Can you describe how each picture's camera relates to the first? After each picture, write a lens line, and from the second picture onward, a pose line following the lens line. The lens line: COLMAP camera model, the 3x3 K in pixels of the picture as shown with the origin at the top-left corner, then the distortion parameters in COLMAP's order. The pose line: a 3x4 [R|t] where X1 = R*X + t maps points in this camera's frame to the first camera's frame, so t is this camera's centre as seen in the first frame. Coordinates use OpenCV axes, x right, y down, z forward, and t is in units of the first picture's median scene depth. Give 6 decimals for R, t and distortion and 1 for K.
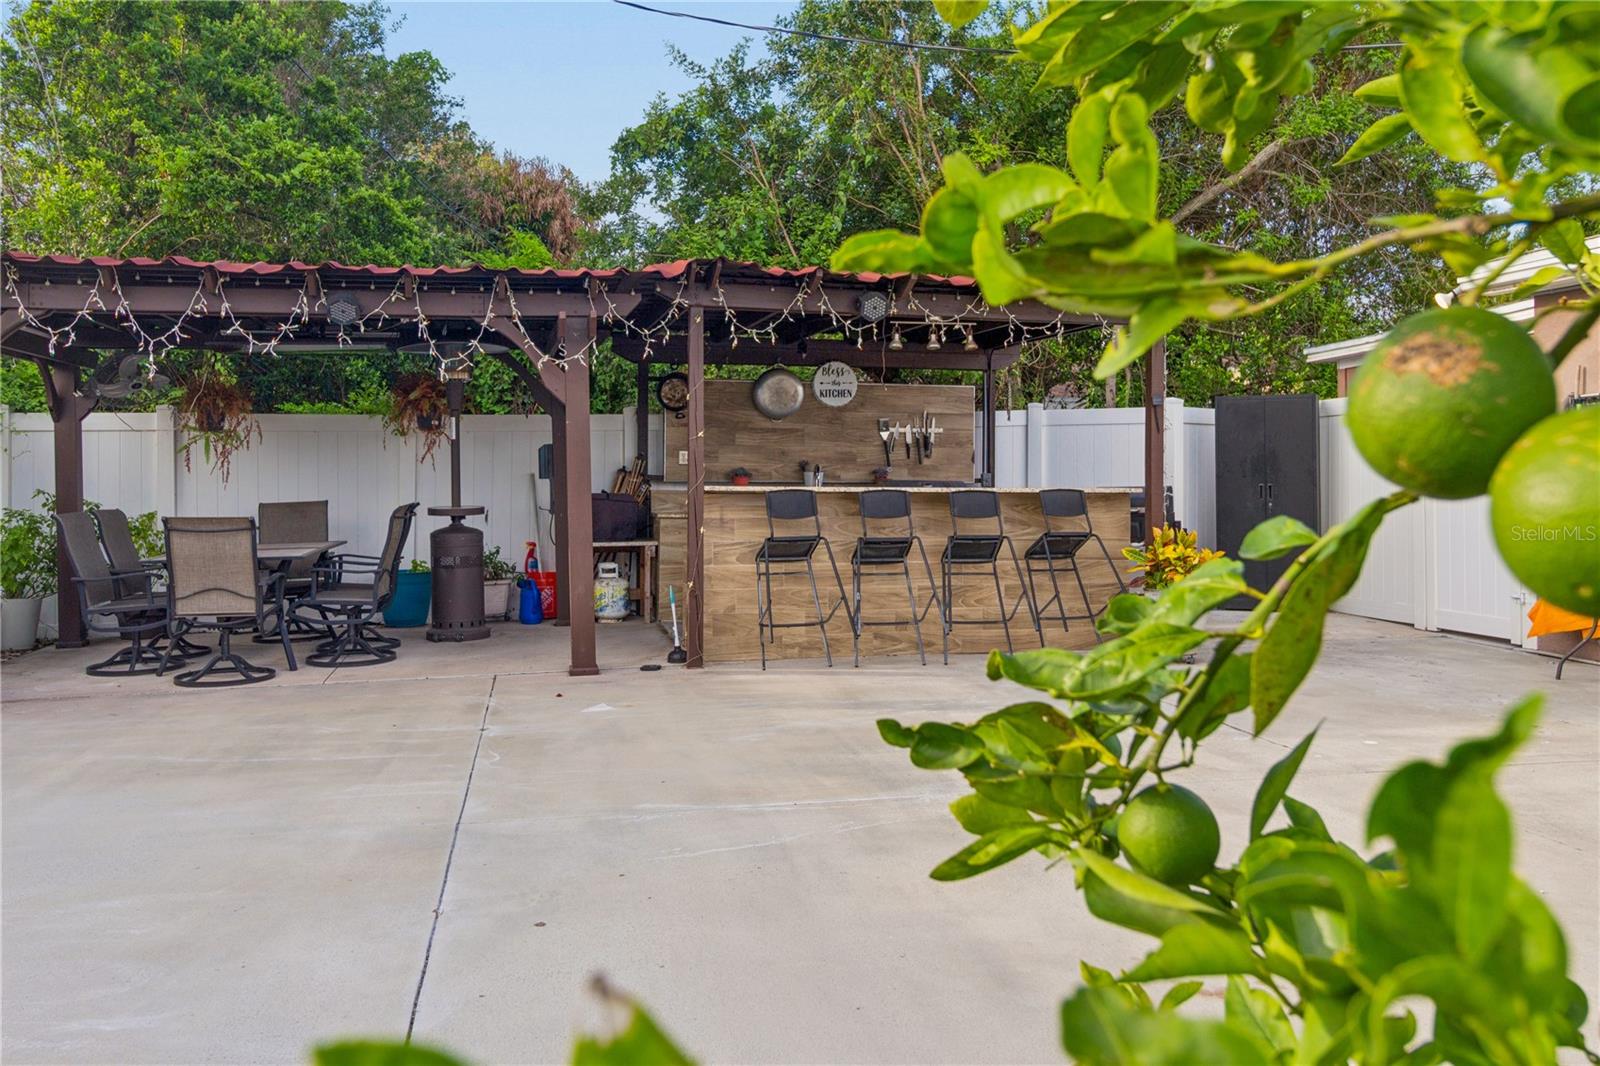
lens RADIAL K [[1265.8, 0, 800.0], [0, 1265.8, 533.0], [0, 0, 1]] dist [-0.007091, -0.000798]
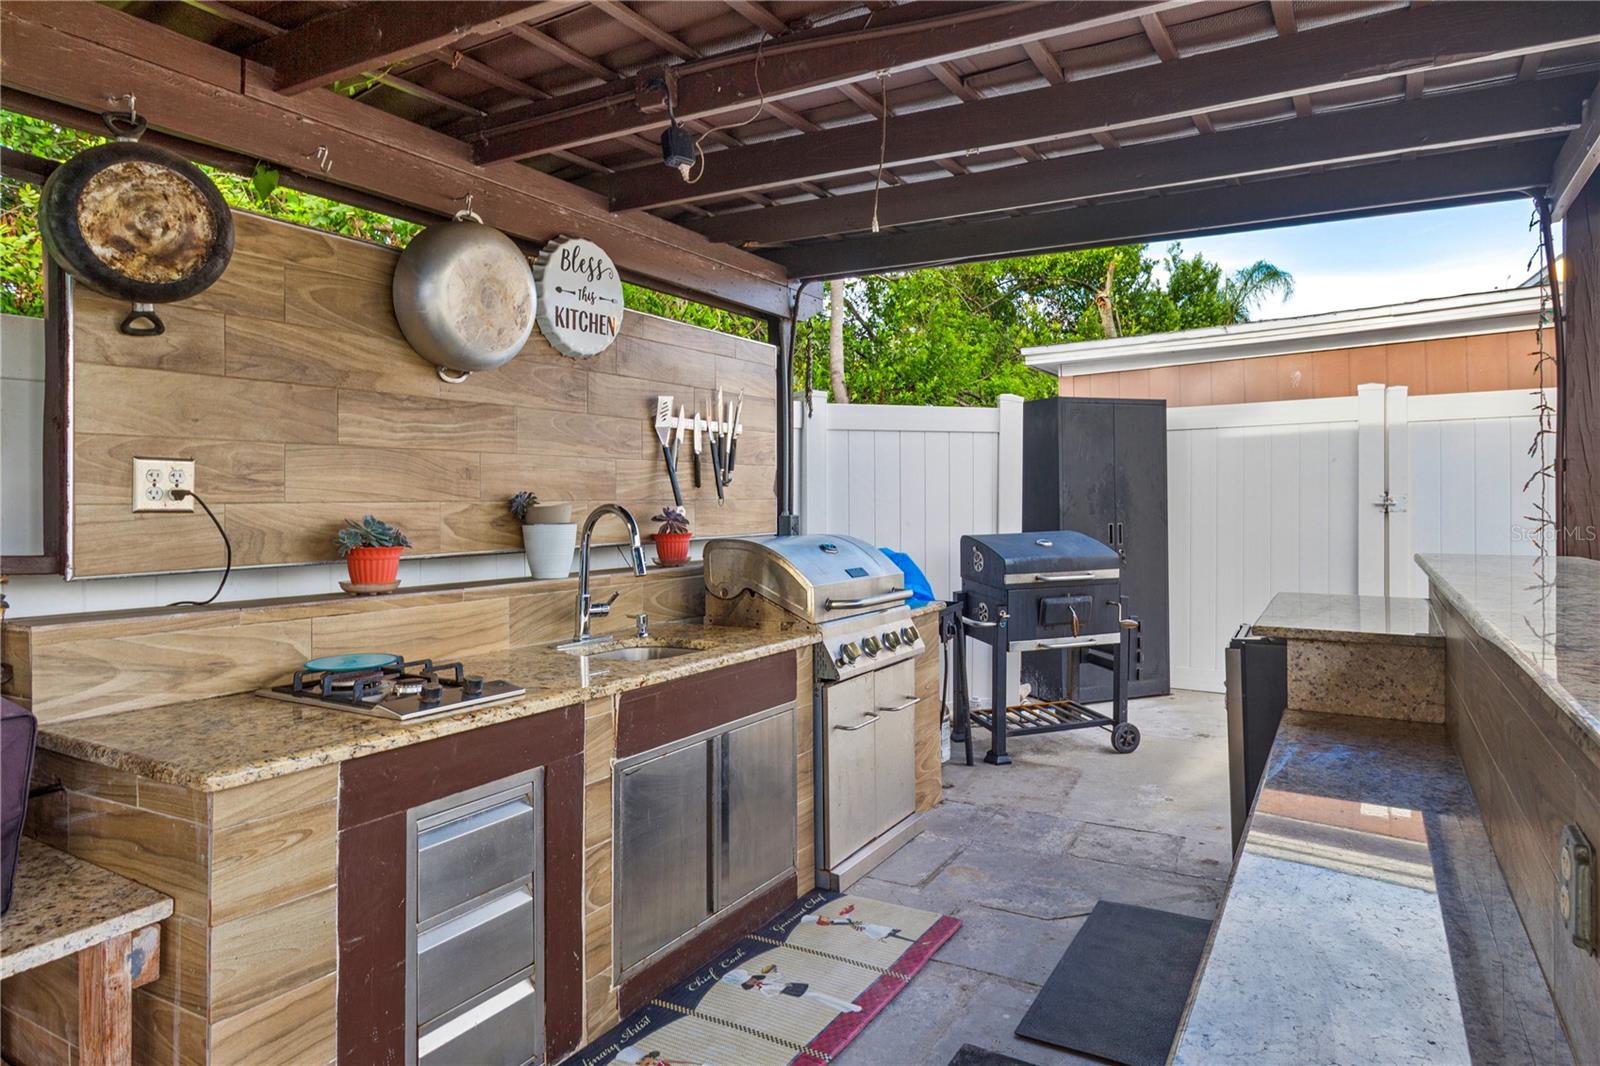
lens RADIAL K [[941.4, 0, 802.2], [0, 941.4, 497.5], [0, 0, 1]] dist [-0.001914, 0.000117]
pose [[0.671225, -0.009688, 0.741190, -0.144043], [0.038598, 0.999015, -0.021897, -0.046831], [-0.740248, 0.043307, 0.670938, 0.757753]]
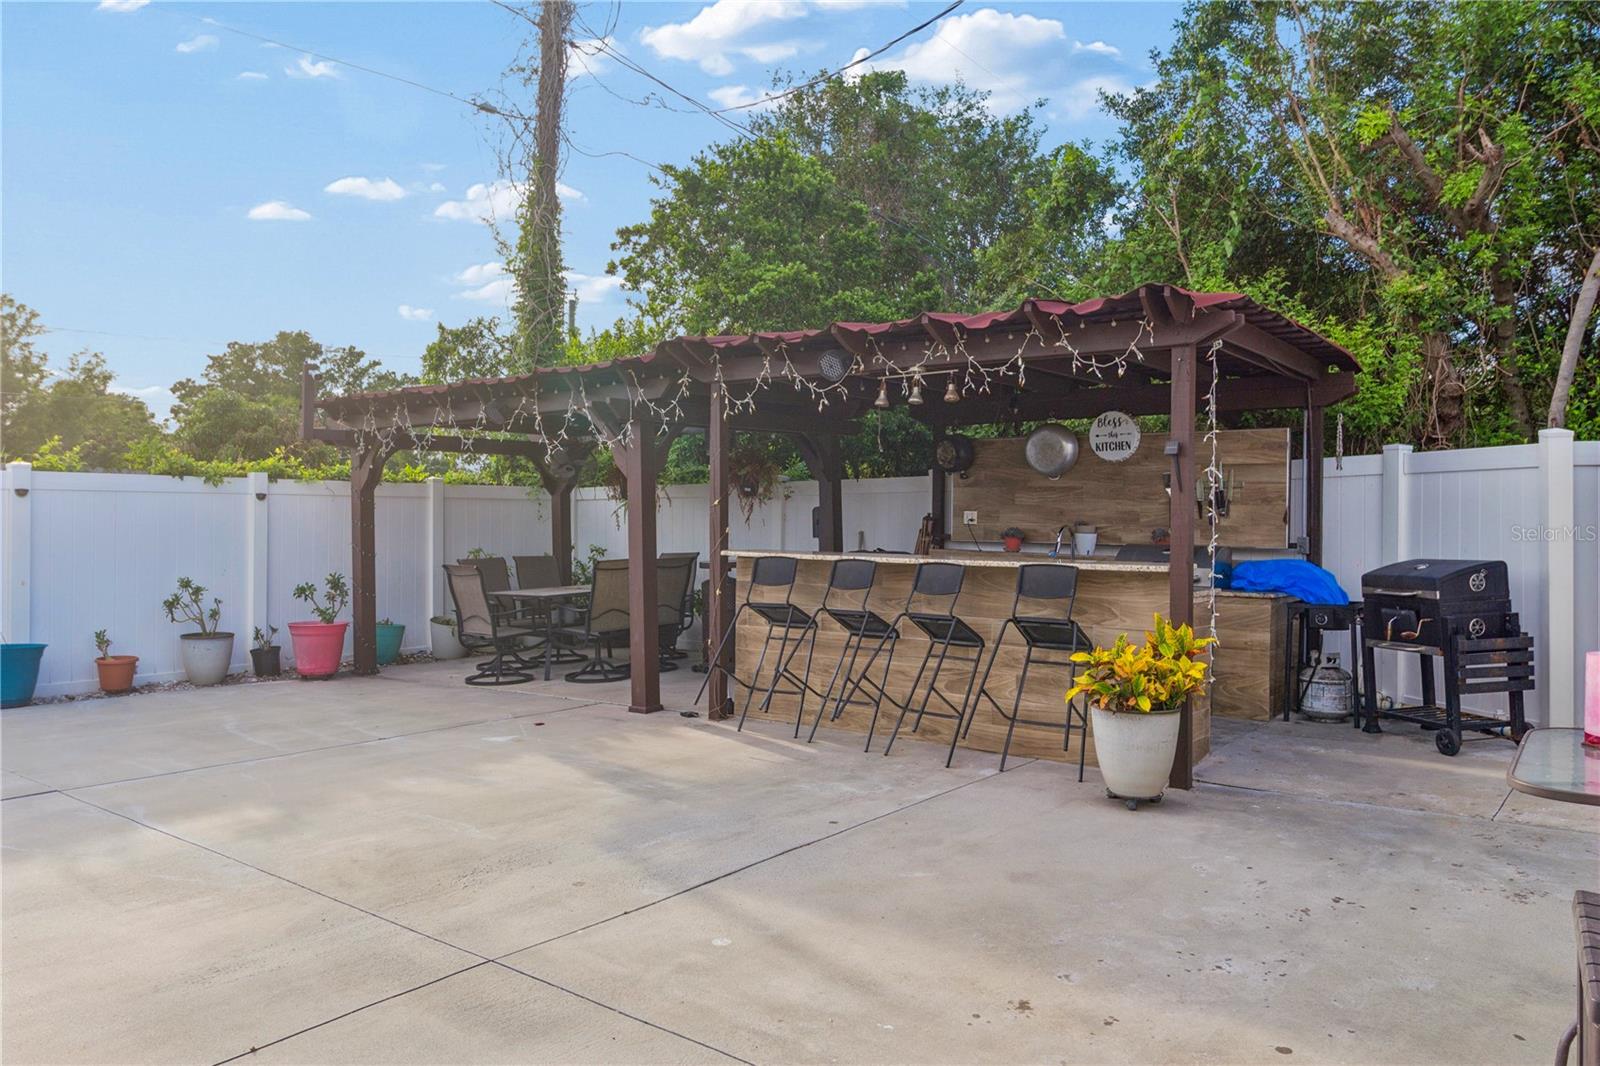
lens RADIAL K [[1131.2, 0, 800.0], [0, 1131.2, 533.0], [0, 0, 1]] dist [-0.004095, -0.000827]
pose [[0.648672, 0.011302, -0.760984, 0.497222], [-0.035905, 0.999231, -0.015766, -0.028051], [0.760220, 0.037550, 0.648579, 0.312242]]
